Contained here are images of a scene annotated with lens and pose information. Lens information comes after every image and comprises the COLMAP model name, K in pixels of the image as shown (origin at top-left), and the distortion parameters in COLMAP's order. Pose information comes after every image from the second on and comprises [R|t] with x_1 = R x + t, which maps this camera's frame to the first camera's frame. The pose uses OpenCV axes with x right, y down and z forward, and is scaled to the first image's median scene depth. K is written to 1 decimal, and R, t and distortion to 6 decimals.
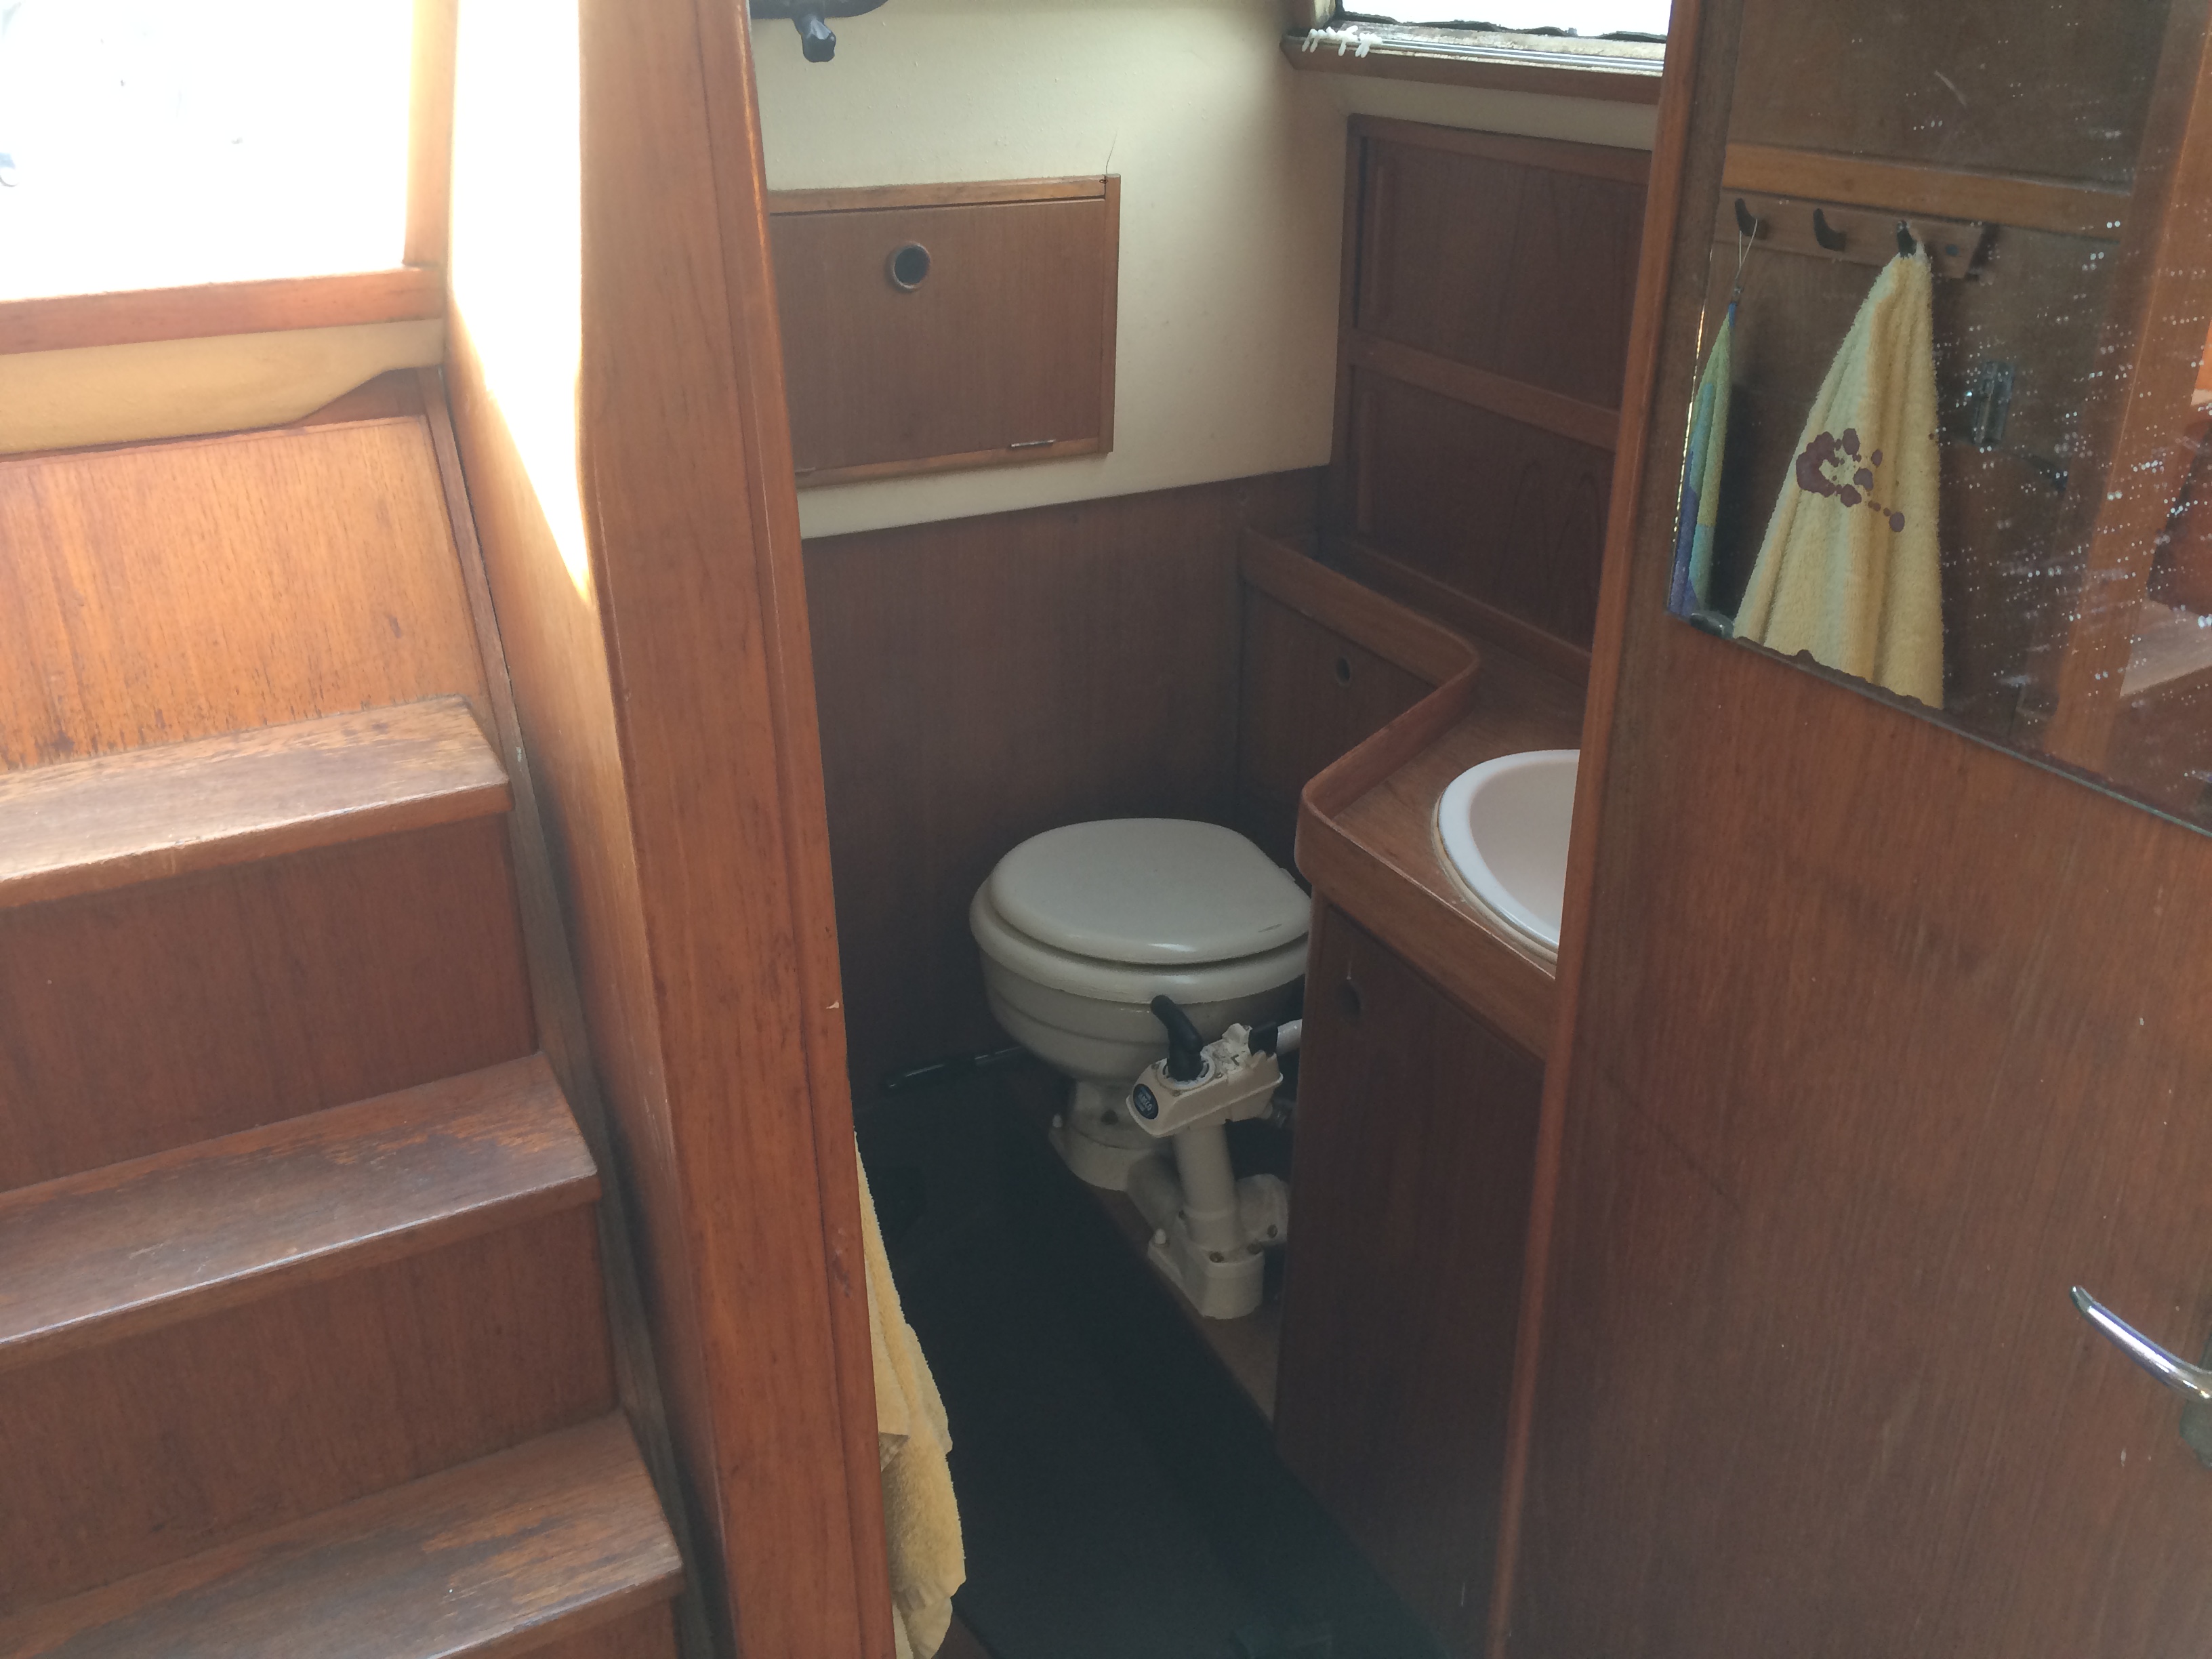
lens RADIAL K [[1889.2, 0, 1106.0], [0, 1889.2, 829.5], [0, 0, 1]] dist [0.006857, 0.001666]
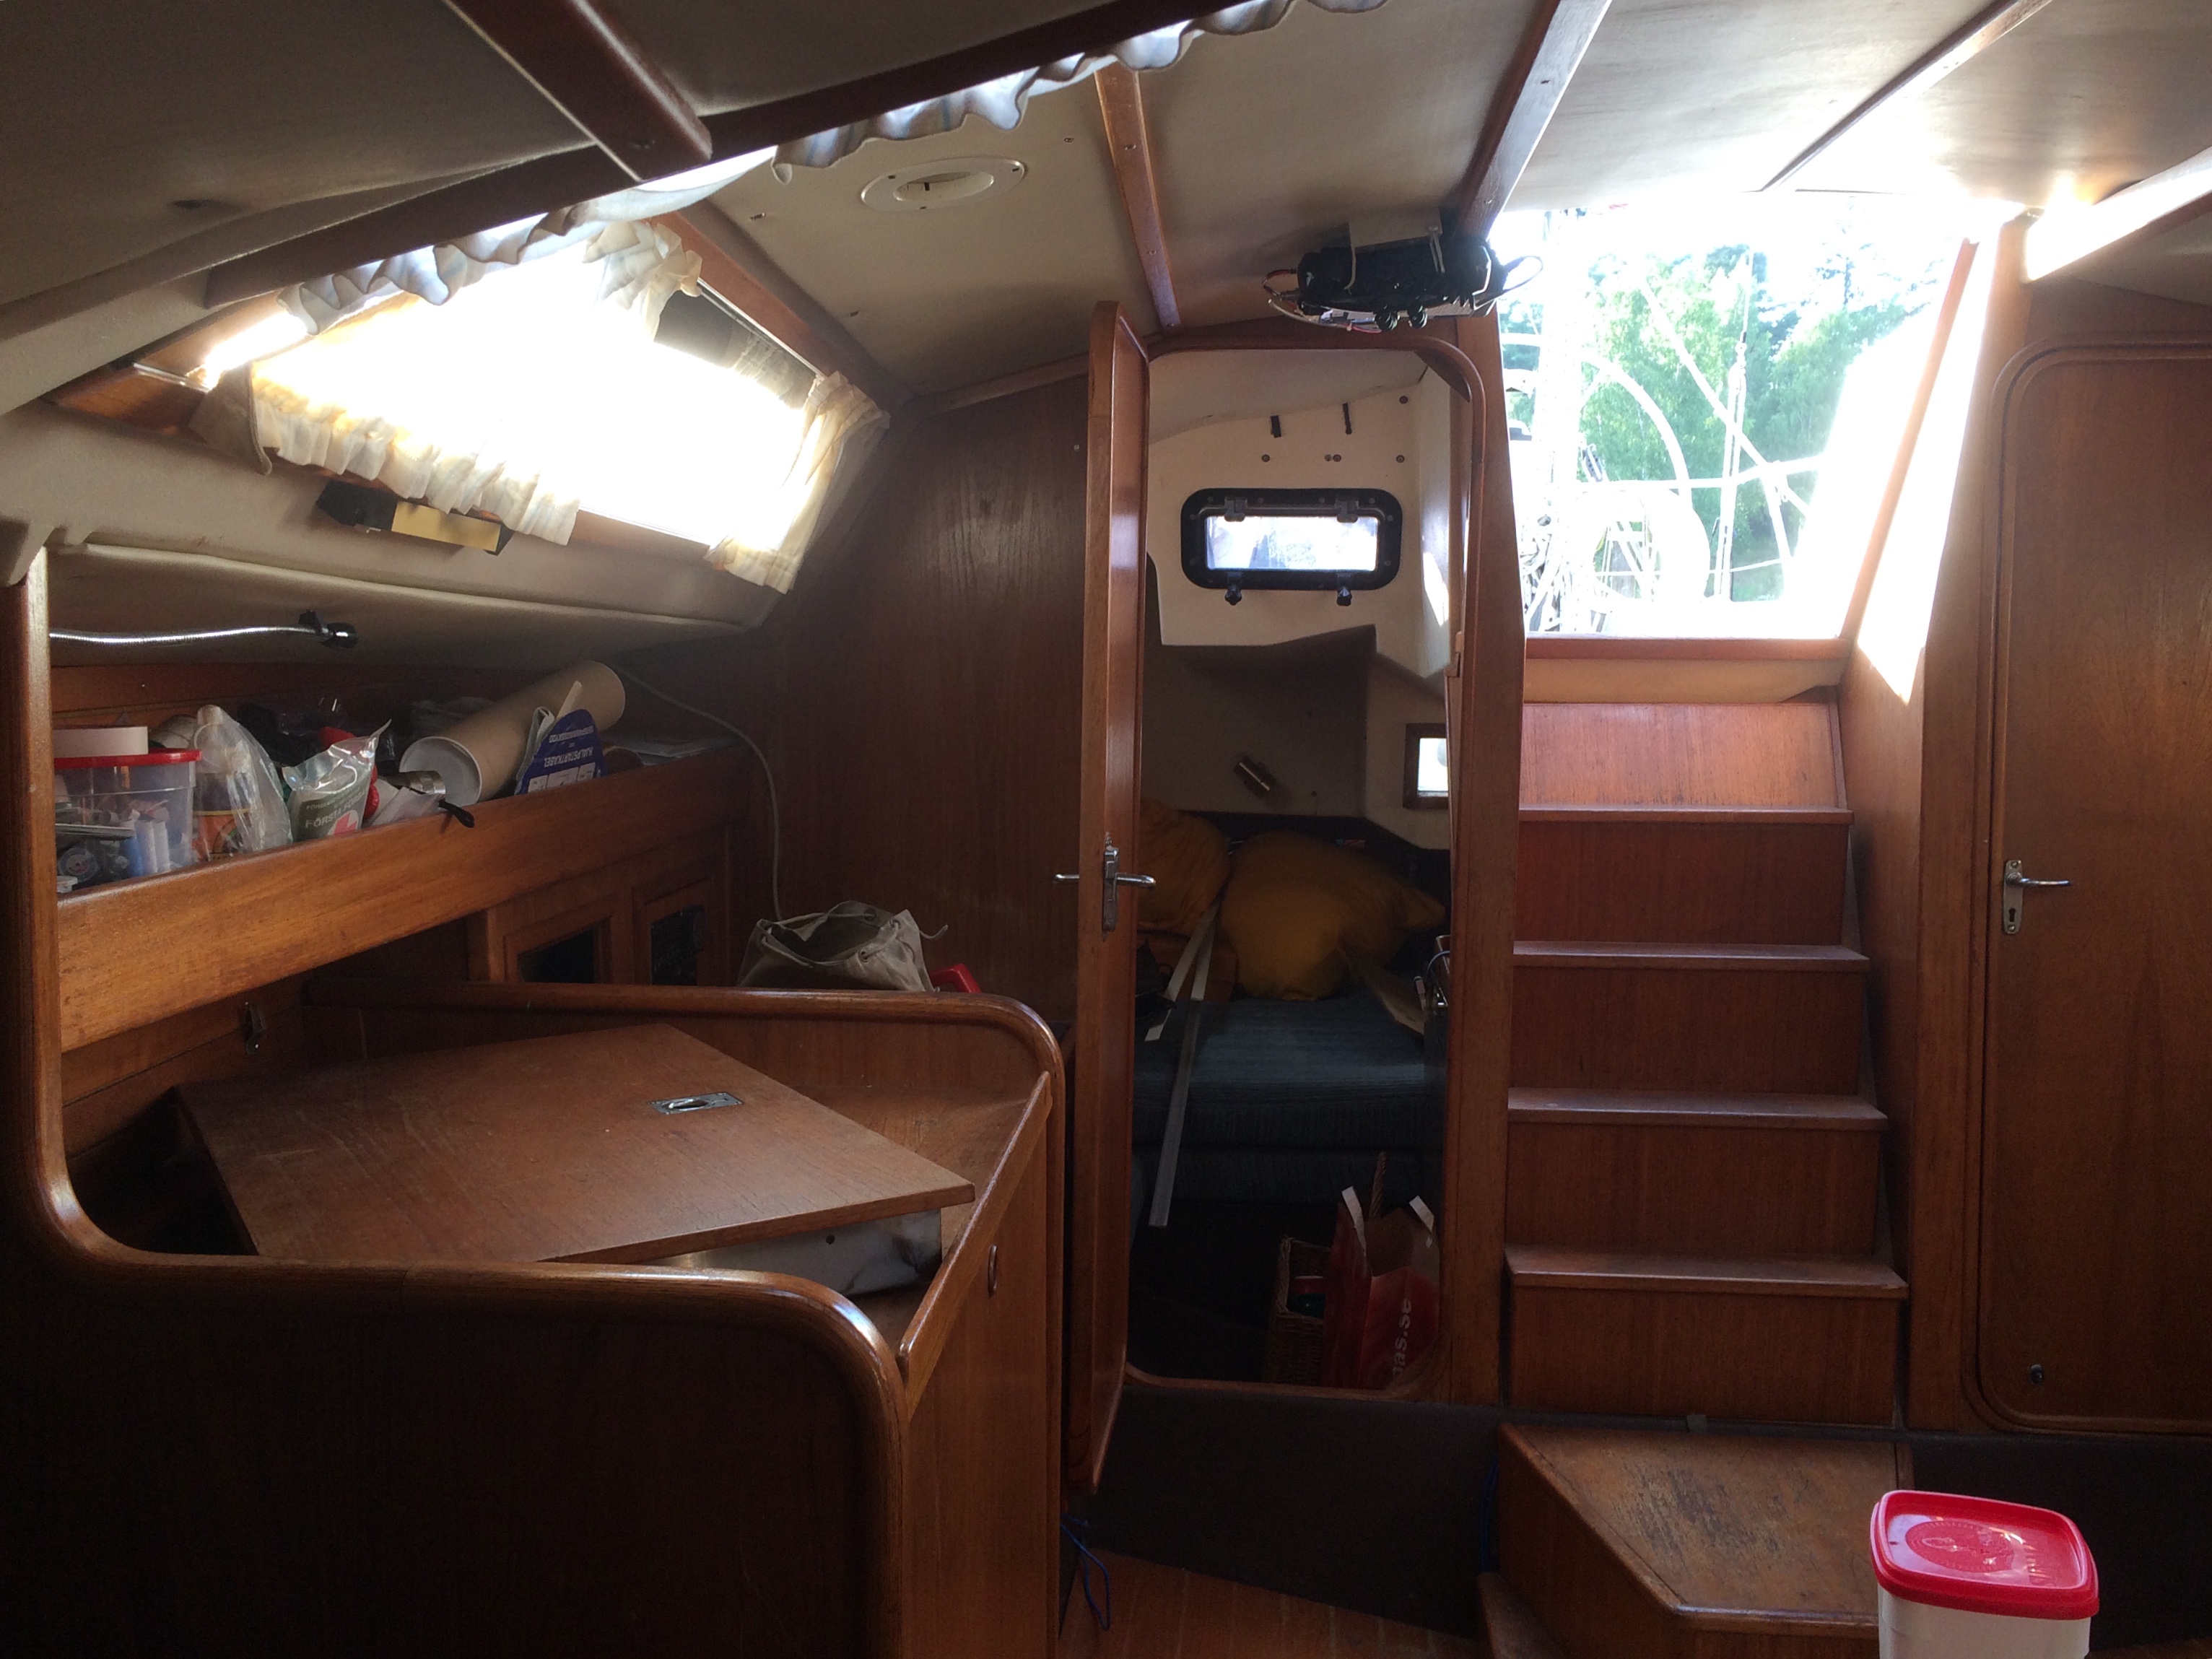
lens RADIAL K [[1889.2, 0, 1106.0], [0, 1889.2, 829.5], [0, 0, 1]] dist [0.006857, 0.001666]
pose [[0.834208, 0.041952, -0.549852, 0.253035], [-0.247660, 0.919391, -0.305590, 1.027757], [0.492708, 0.391102, 0.777353, -1.493208]]
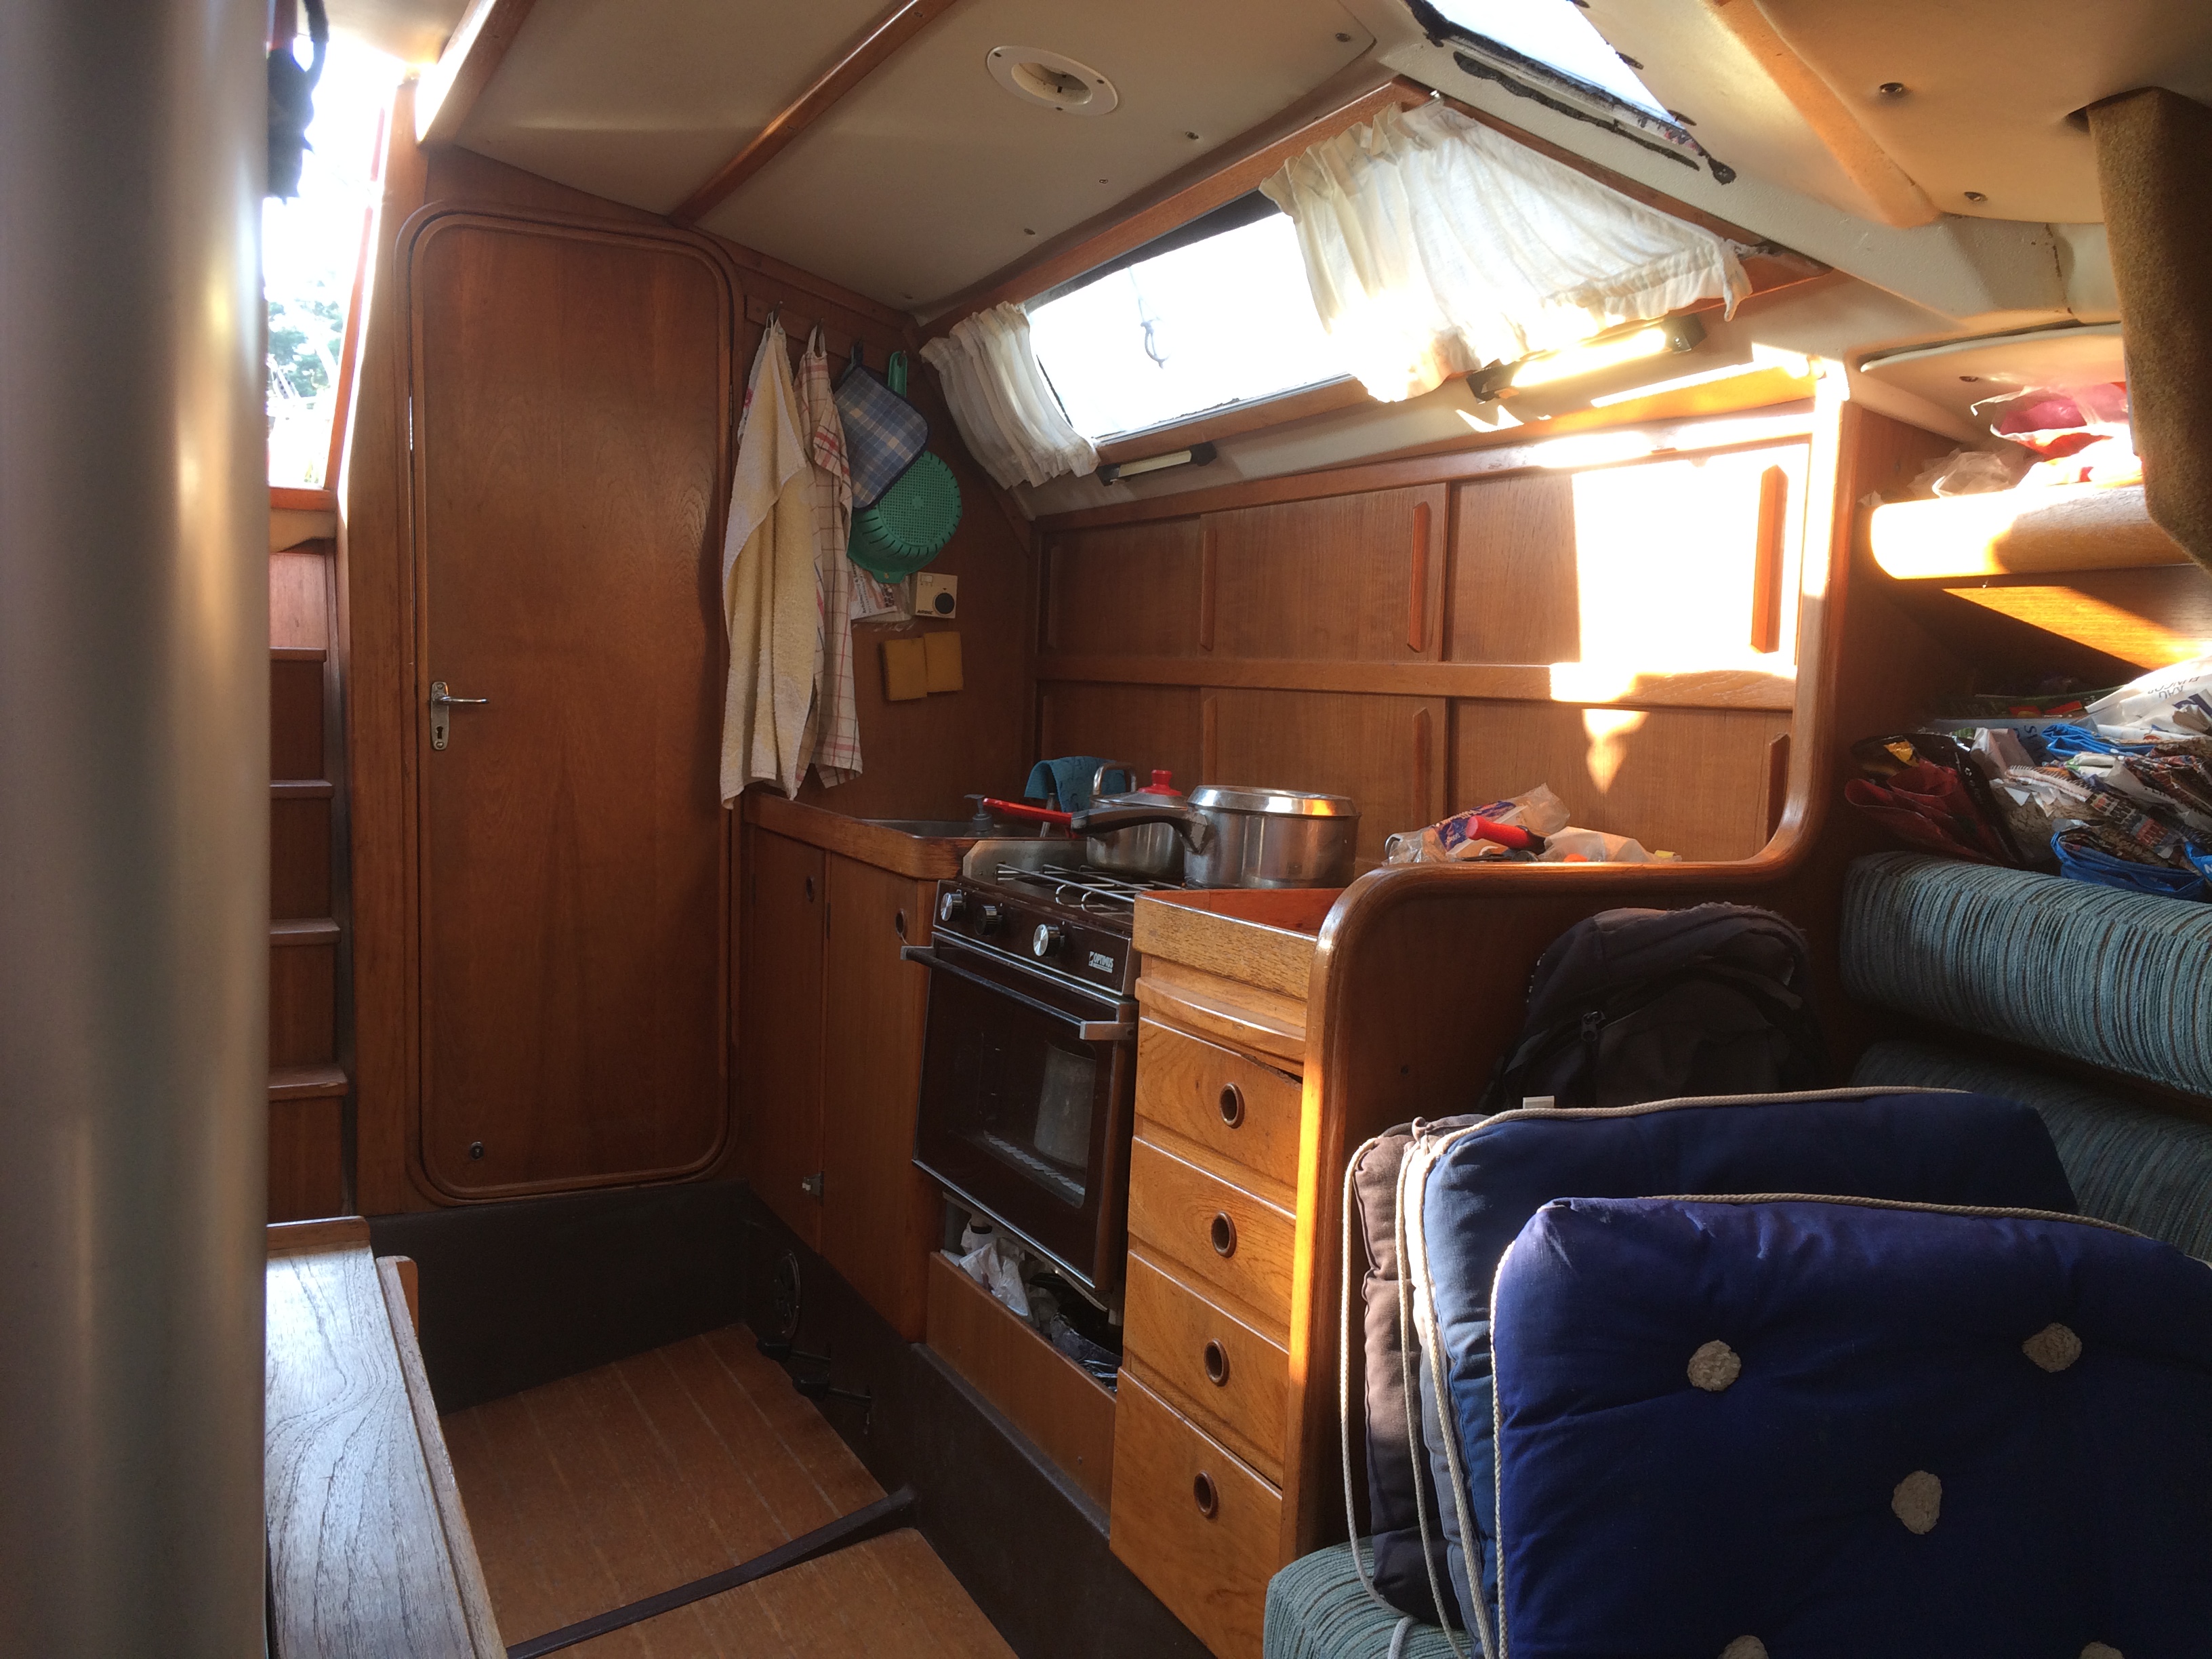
lens RADIAL K [[1889.2, 0, 1106.0], [0, 1889.2, 829.5], [0, 0, 1]] dist [0.006857, 0.001666]
pose [[0.999796, 0.018313, -0.008463, 0.815900], [-0.020152, 0.925894, -0.377245, 1.192389], [0.000928, 0.377339, 0.926075, -1.389121]]
